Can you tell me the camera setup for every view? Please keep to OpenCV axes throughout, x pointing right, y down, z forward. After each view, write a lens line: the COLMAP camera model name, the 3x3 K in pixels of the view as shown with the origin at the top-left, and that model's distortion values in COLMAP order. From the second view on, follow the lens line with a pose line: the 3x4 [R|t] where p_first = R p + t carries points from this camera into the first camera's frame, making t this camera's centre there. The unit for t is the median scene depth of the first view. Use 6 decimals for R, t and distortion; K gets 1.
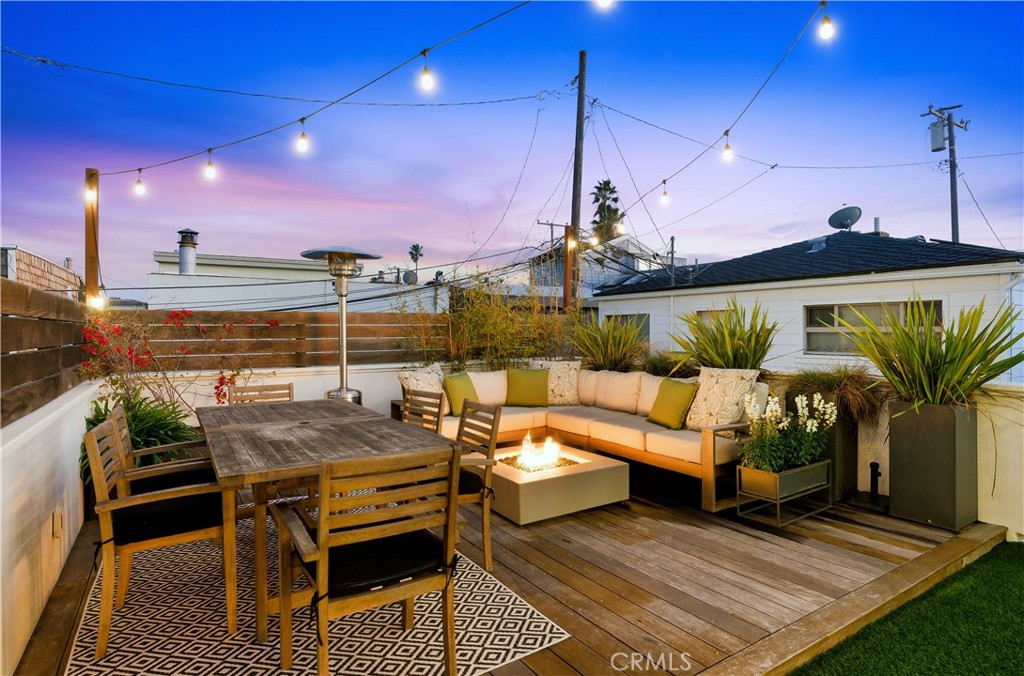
lens RADIAL K [[538.3, 0, 509.0], [0, 538.3, 335.1], [0, 0, 1]] dist [-0.021998, -0.000765]
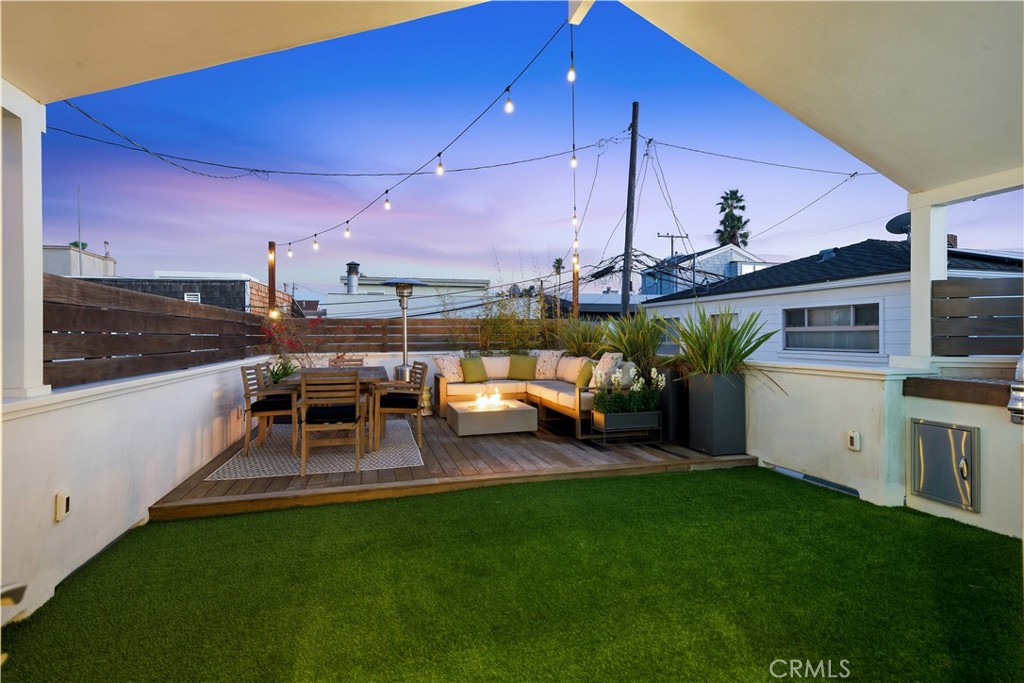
lens RADIAL K [[479.9, 0, 505.0], [0, 479.9, 335.1], [0, 0, 1]] dist [0.000642, 0.001263]
pose [[0.959452, -0.000606, -0.281872, 0.451751], [-0.001553, 0.999971, -0.007433, 0.020545], [0.281868, 0.007570, 0.959423, -0.363084]]
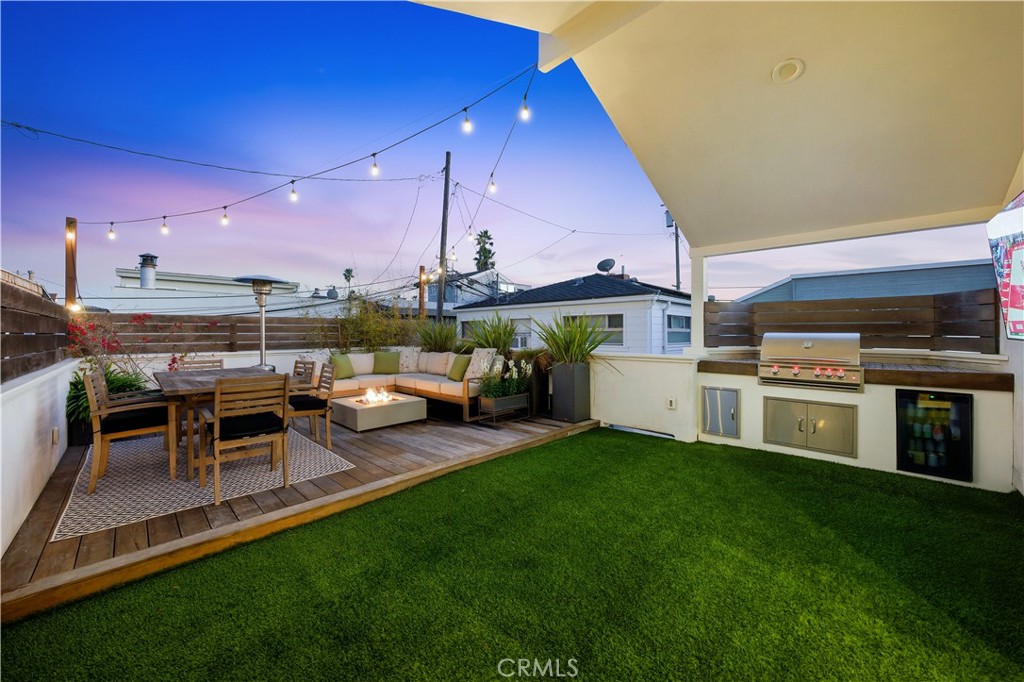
lens RADIAL K [[376.2, 0, 508.3], [0, 376.2, 332.1], [0, 0, 1]] dist [-0.019238, 0.002919]
pose [[0.973405, 0.001714, 0.229085, 0.167246], [0.000721, 0.999944, -0.010545, 0.017593], [-0.229090, 0.010430, 0.973349, -0.278463]]
